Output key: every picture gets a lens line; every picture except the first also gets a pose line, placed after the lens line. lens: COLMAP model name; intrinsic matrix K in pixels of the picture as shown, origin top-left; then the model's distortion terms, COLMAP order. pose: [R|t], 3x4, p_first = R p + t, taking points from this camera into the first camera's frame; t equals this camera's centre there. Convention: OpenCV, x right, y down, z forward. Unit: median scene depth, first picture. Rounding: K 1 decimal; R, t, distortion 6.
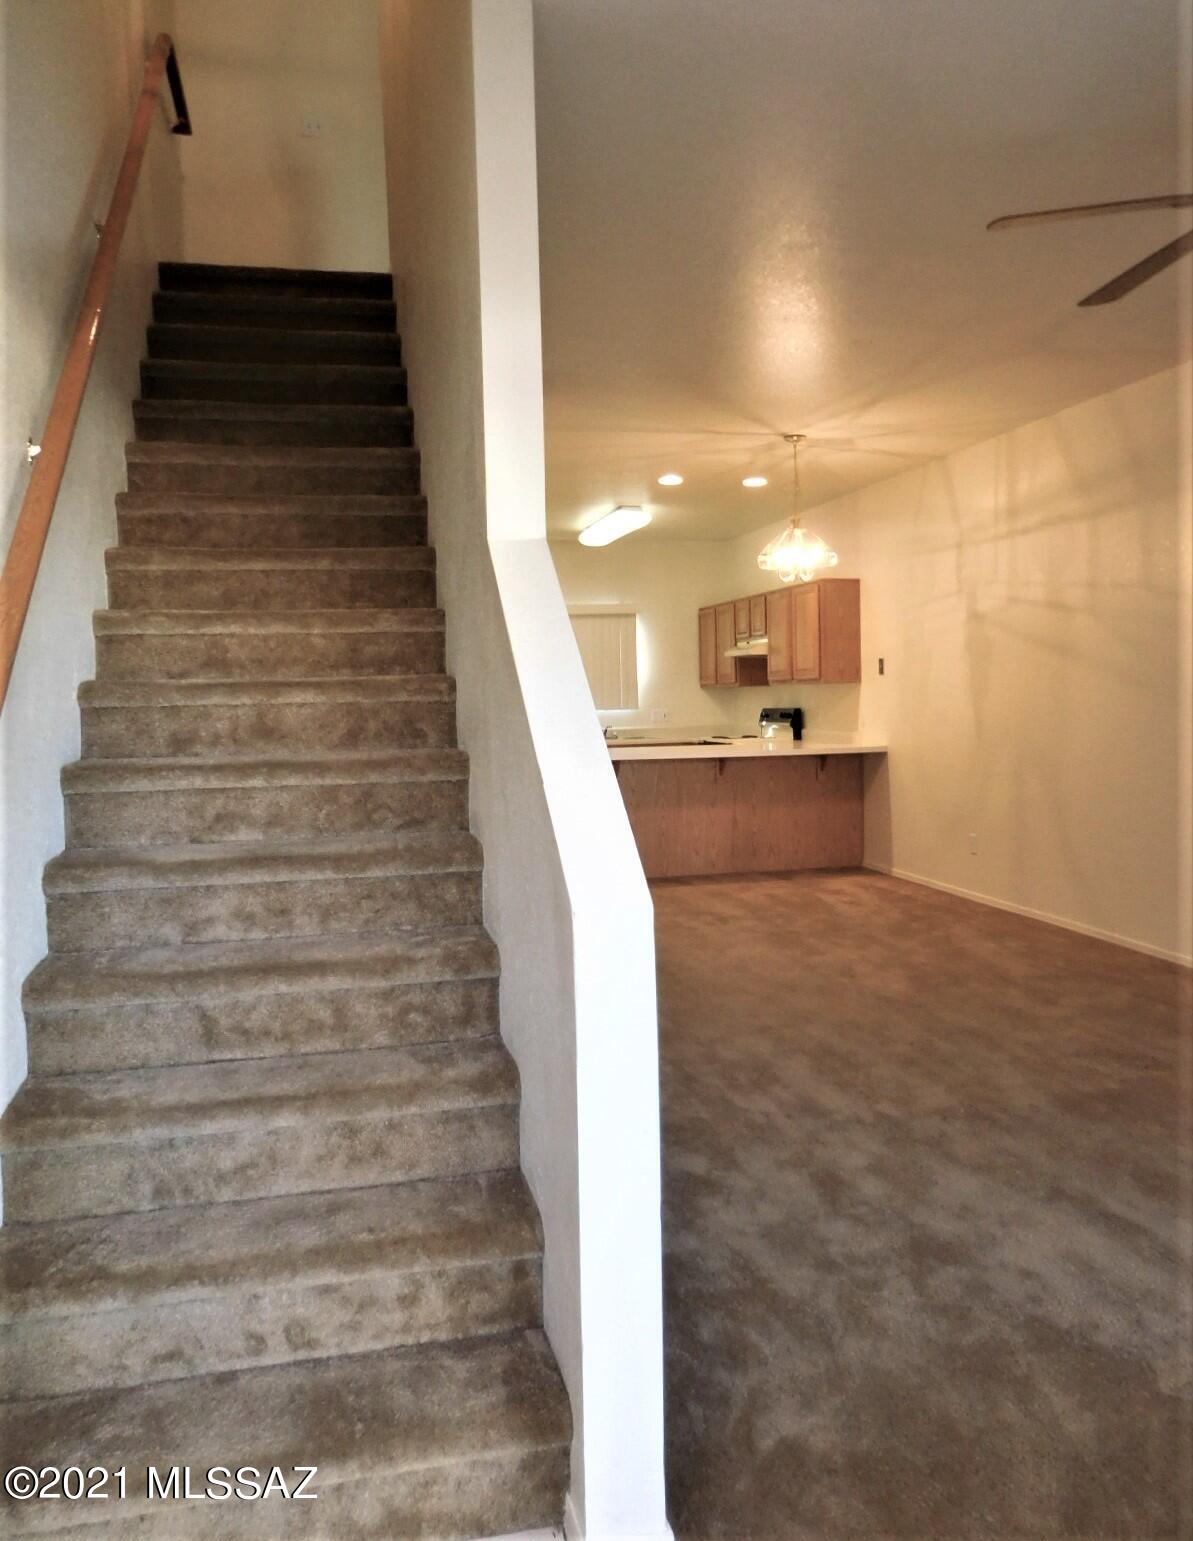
lens RADIAL K [[1221.1, 0, 593.1], [0, 1221.1, 731.1], [0, 0, 1]] dist [-0.039981, 0.010563]
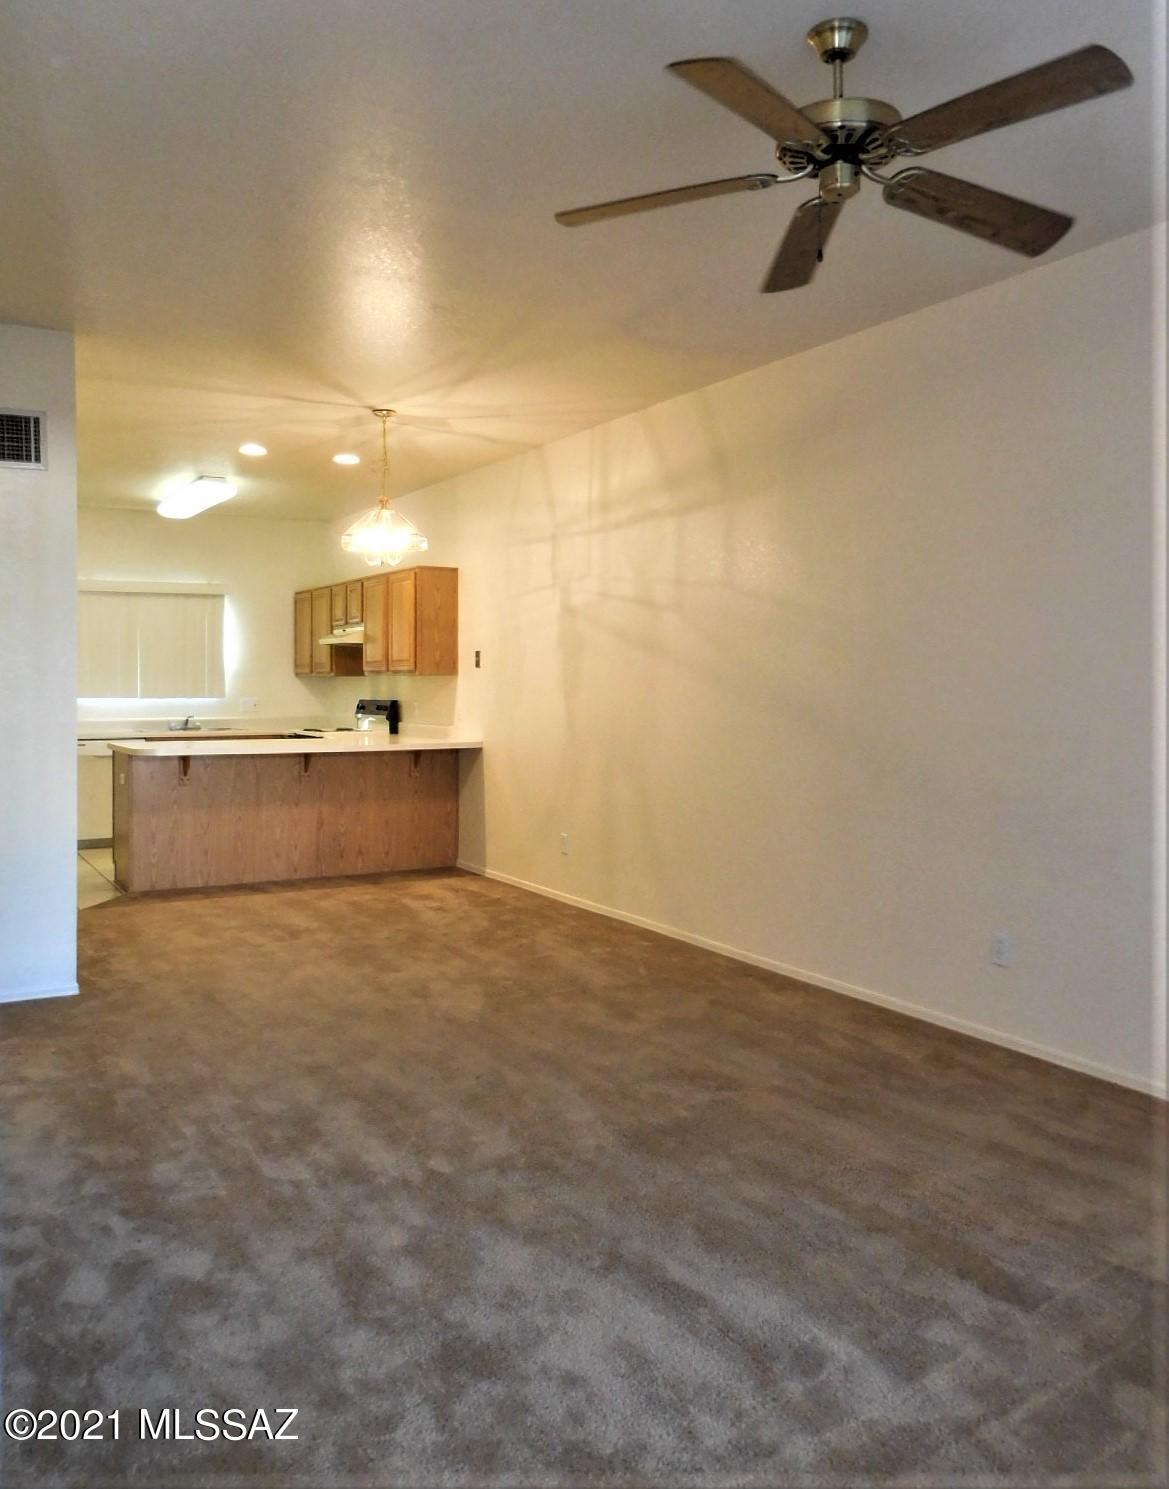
lens RADIAL K [[1217.0, 0, 589.0], [0, 1217.0, 694.6], [0, 0, 1]] dist [-0.014203, -0.021670]
pose [[0.954293, 0.018233, 0.298315, 0.043354], [-0.011968, 0.999668, -0.022813, -0.005178], [-0.298632, 0.018200, 0.954195, 0.069878]]
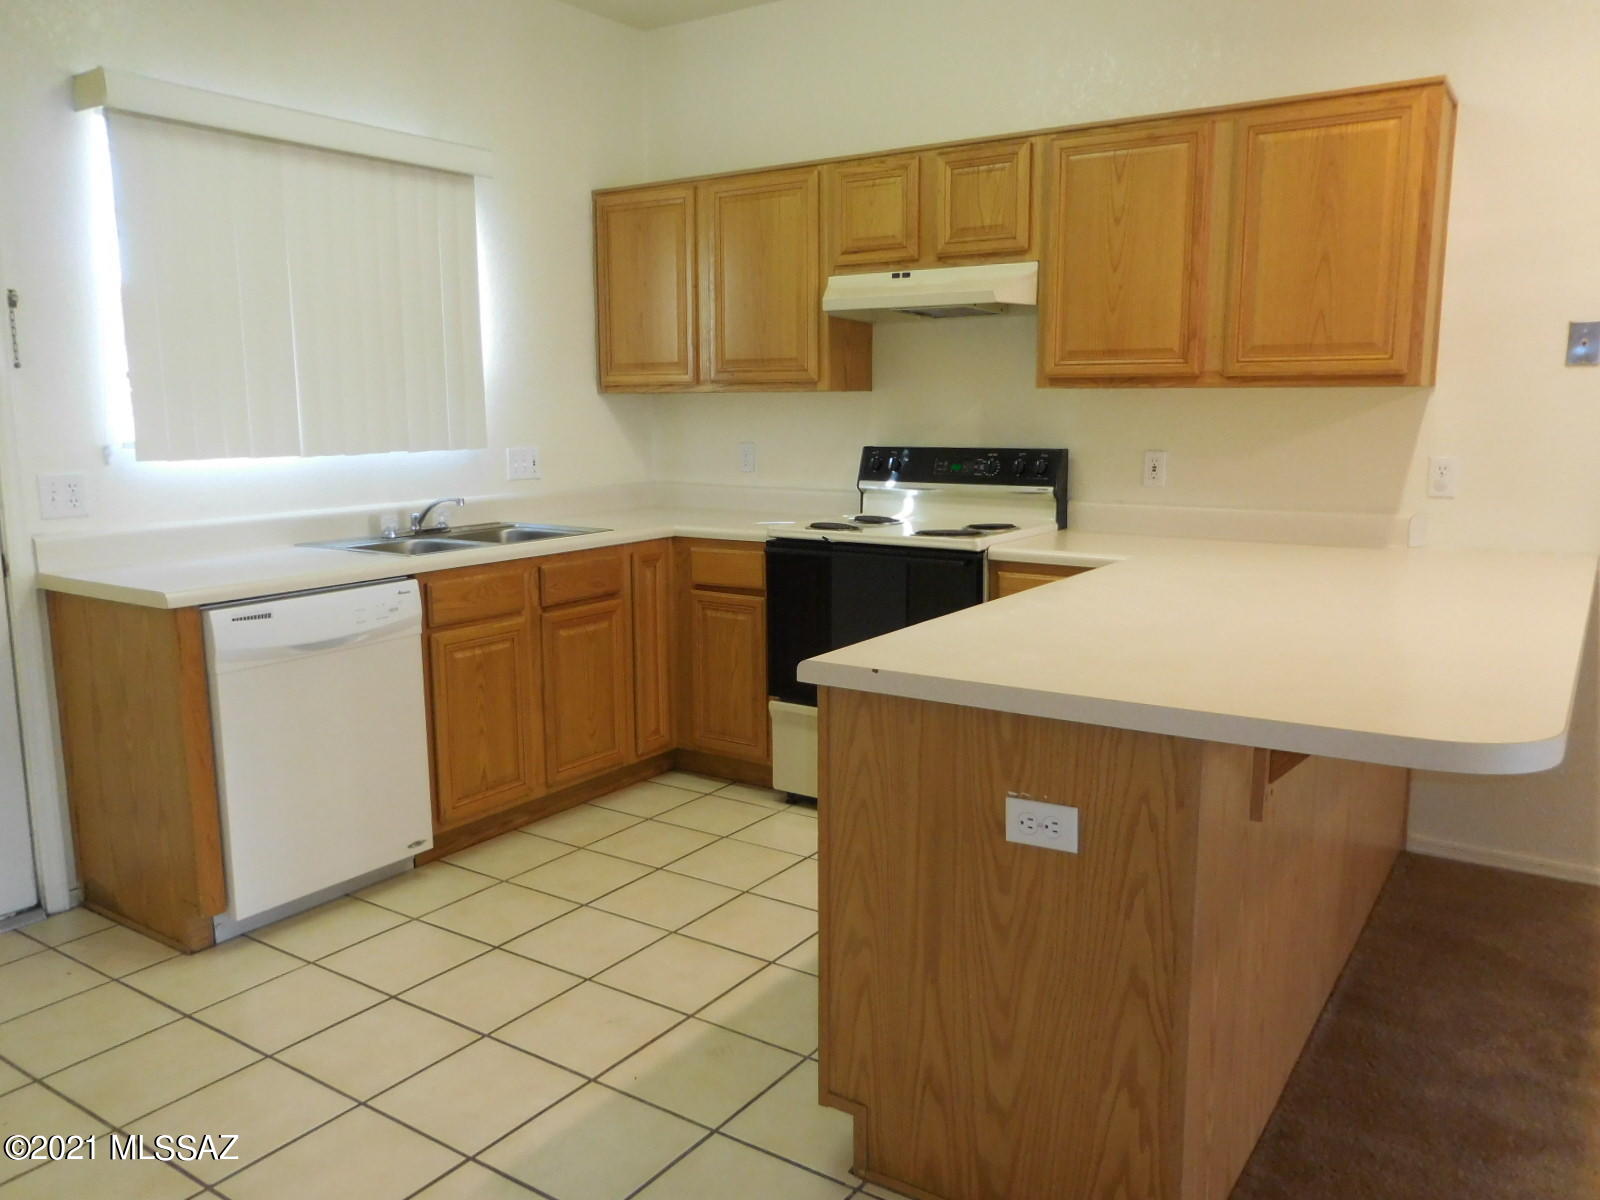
lens RADIAL K [[1222.8, 0, 792.3], [0, 1222.8, 592.8], [0, 0, 1]] dist [0.000031, -0.014436]
pose [[0.729444, -0.089449, 0.678167, -0.251368], [0.009392, 0.992629, 0.120824, -0.031389], [-0.683976, -0.081765, 0.724908, 1.131110]]
